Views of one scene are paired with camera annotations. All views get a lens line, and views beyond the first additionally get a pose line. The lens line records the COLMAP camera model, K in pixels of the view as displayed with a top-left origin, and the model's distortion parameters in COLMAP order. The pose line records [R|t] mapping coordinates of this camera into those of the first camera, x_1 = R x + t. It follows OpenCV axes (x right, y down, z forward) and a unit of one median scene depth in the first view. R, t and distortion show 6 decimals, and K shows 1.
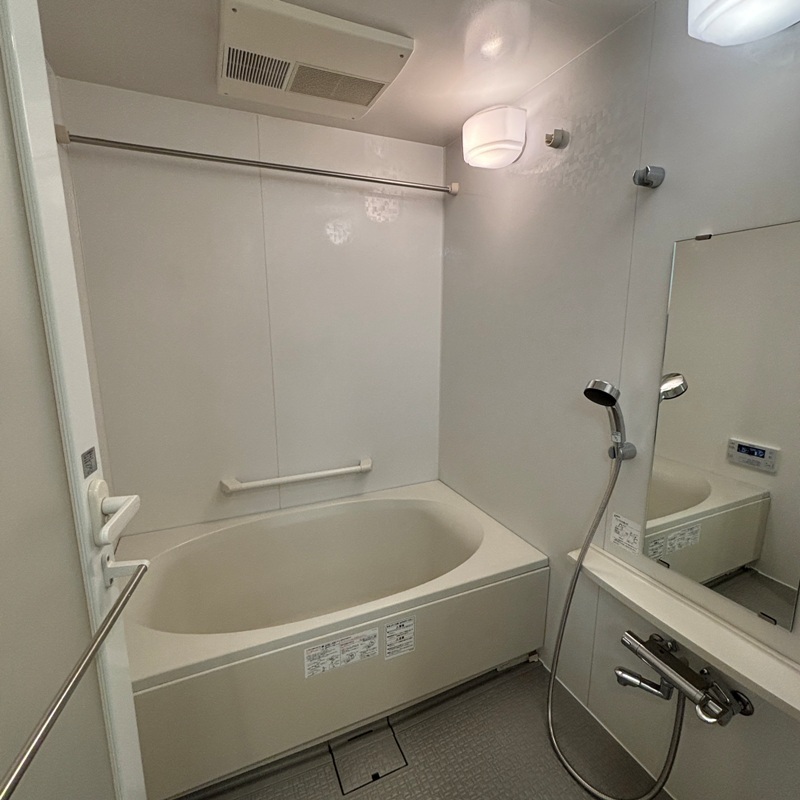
lens RADIAL K [[428.0, 0, 399.5], [0, 428.0, 398.8], [0, 0, 1]] dist [-0.001481, -0.002221]
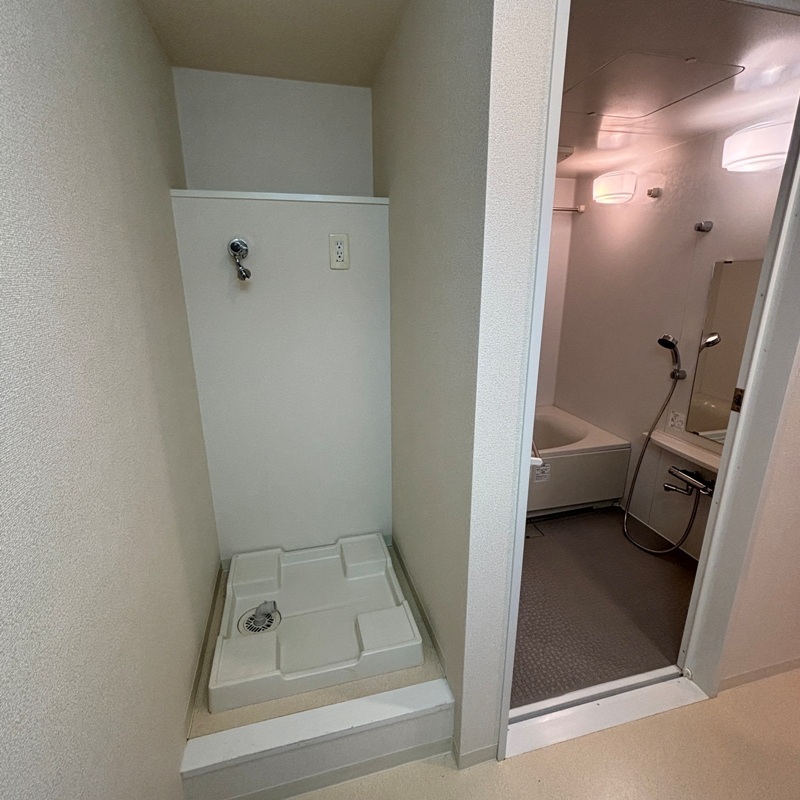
lens RADIAL K [[428.0, 0, 399.7], [0, 428.0, 399.6], [0, 0, 1]] dist [-0.001481, -0.002221]
pose [[0.985523, 0.041595, -0.164359, -0.333334], [-0.025845, 0.994965, 0.096832, 0.078666], [0.167559, -0.091182, 0.981636, -0.958197]]
